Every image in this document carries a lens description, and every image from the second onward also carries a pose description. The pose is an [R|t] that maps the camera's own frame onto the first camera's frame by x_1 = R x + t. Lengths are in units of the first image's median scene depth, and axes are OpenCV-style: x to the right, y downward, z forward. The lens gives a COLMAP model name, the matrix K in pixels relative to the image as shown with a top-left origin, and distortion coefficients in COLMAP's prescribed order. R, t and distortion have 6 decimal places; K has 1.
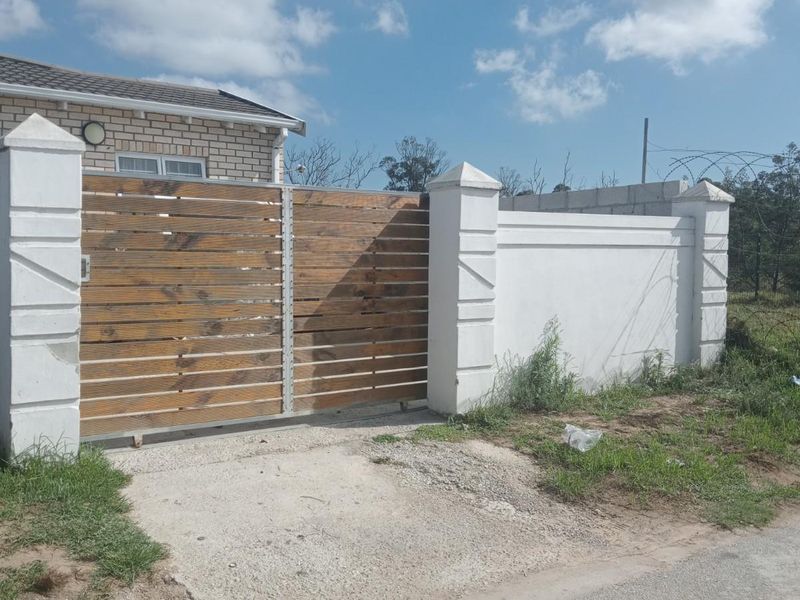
lens RADIAL K [[818.3, 0, 400.0], [0, 818.3, 300.0], [0, 0, 1]] dist [0.133249, -0.331241]
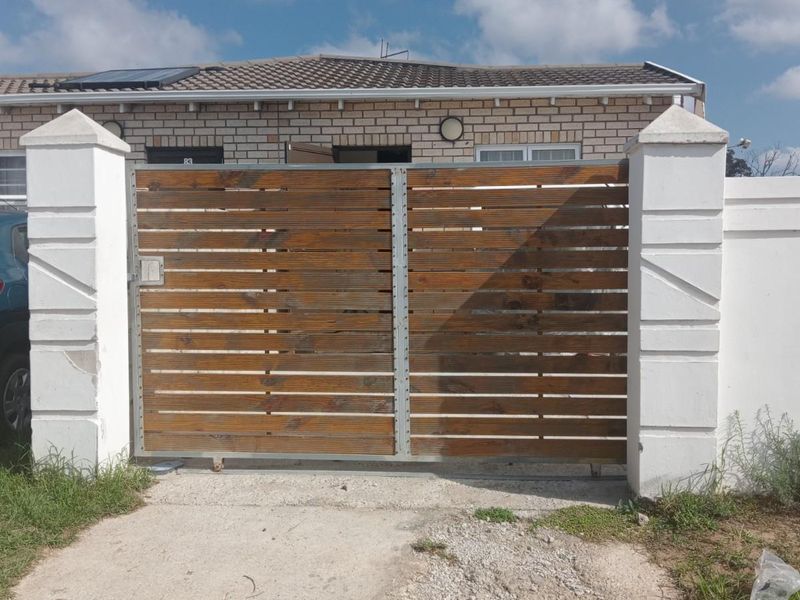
lens RADIAL K [[818.3, 0, 400.0], [0, 818.3, 300.0], [0, 0, 1]] dist [0.133249, -0.331241]
pose [[0.758503, 0.026161, -0.651145, 0.362385], [-0.024781, 0.999629, 0.011296, -0.019110], [0.651199, 0.007568, 0.758869, 0.398074]]
